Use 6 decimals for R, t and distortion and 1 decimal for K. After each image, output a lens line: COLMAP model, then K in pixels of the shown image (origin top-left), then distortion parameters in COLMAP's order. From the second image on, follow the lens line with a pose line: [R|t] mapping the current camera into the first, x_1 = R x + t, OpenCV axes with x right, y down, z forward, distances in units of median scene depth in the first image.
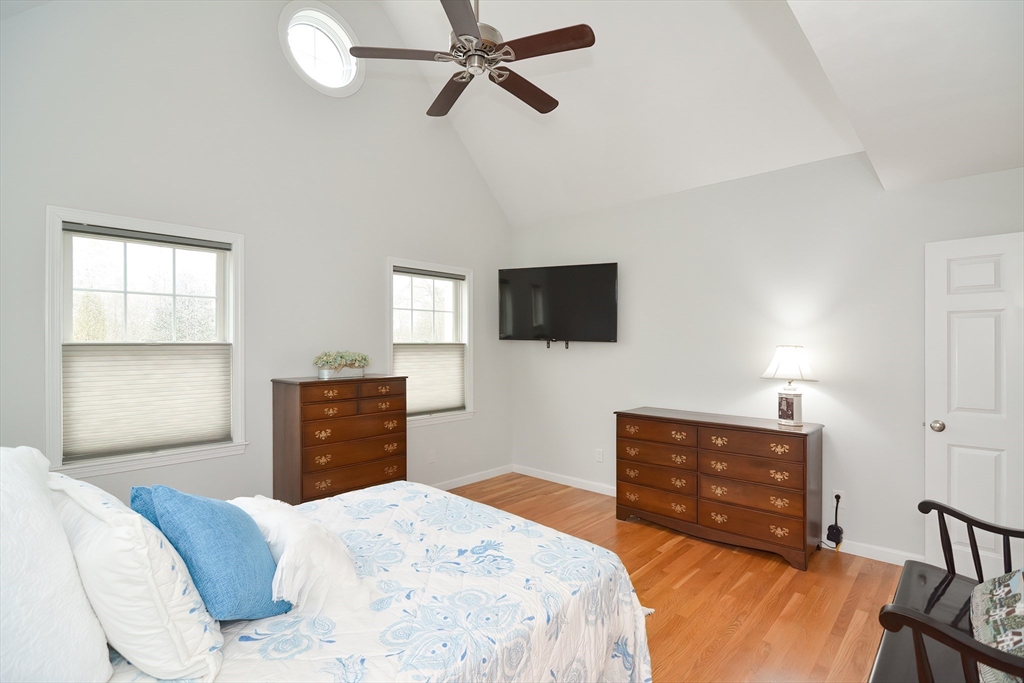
lens RADIAL K [[491.6, 0, 517.2], [0, 491.6, 350.2], [0, 0, 1]] dist [0.007233, -0.009709]
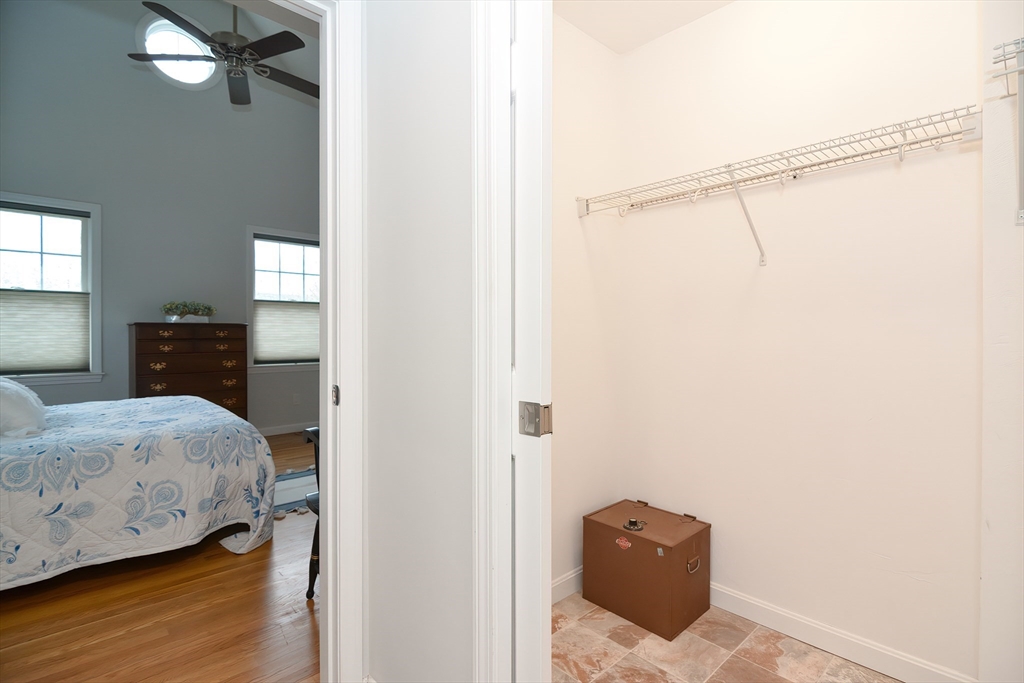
lens RADIAL K [[491.6, 0, 505.6], [0, 491.6, 337.4], [0, 0, 1]] dist [0.007233, -0.009709]
pose [[0.998130, 0.005230, -0.060898, 0.537743], [-0.005069, 0.999983, 0.002806, 0.089731], [0.060912, -0.002492, 0.998140, -0.170554]]
